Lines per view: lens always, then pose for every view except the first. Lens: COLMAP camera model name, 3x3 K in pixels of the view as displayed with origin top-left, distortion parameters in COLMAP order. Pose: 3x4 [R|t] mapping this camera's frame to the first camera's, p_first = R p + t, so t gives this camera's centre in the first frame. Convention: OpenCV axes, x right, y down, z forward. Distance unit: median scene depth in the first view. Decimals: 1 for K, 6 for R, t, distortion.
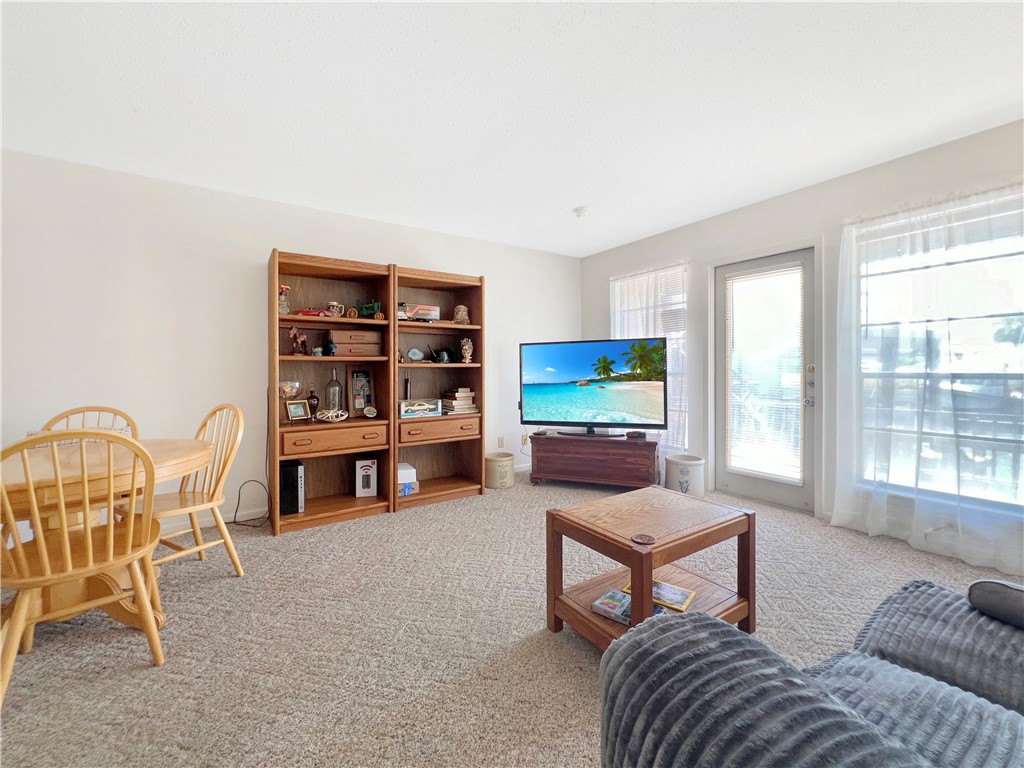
lens RADIAL K [[411.1, 0, 512.0], [0, 411.1, 384.0], [0, 0, 1]] dist [-0.000702, -0.000030]
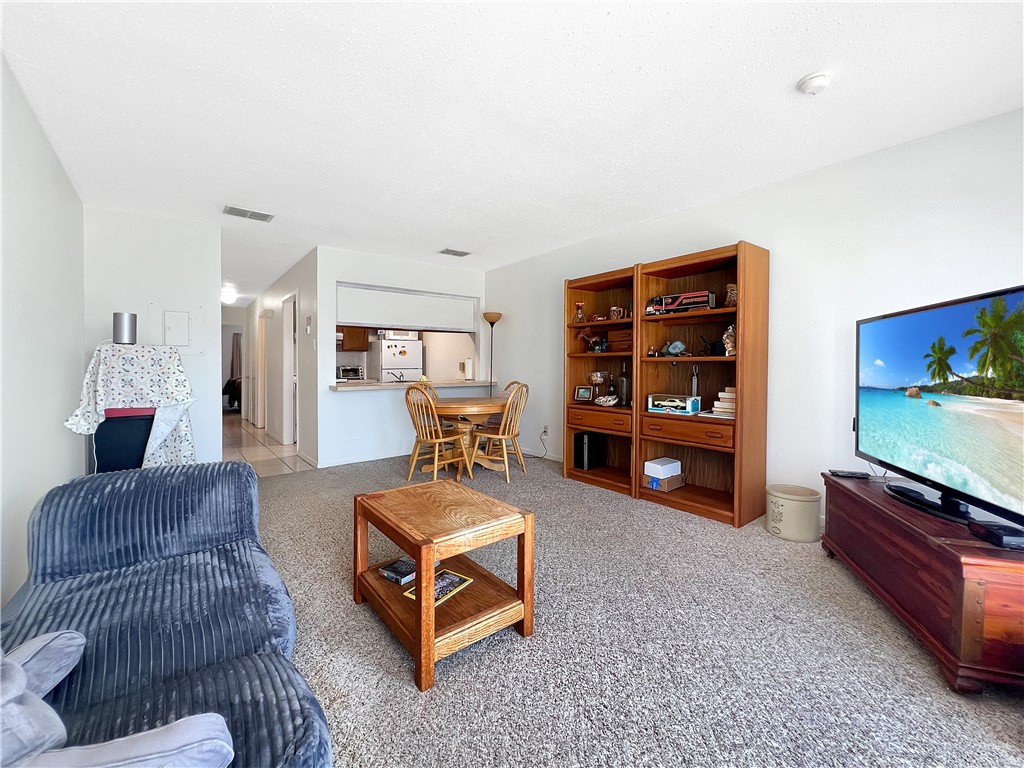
lens RADIAL K [[420.6, 0, 510.4], [0, 420.6, 369.1], [0, 0, 1]] dist [-0.000331, -0.000041]
pose [[0.099179, 0.022769, -0.994809, 0.715838], [-0.030836, 0.999328, 0.019798, -0.030718], [0.994592, 0.028713, 0.099815, 0.540063]]
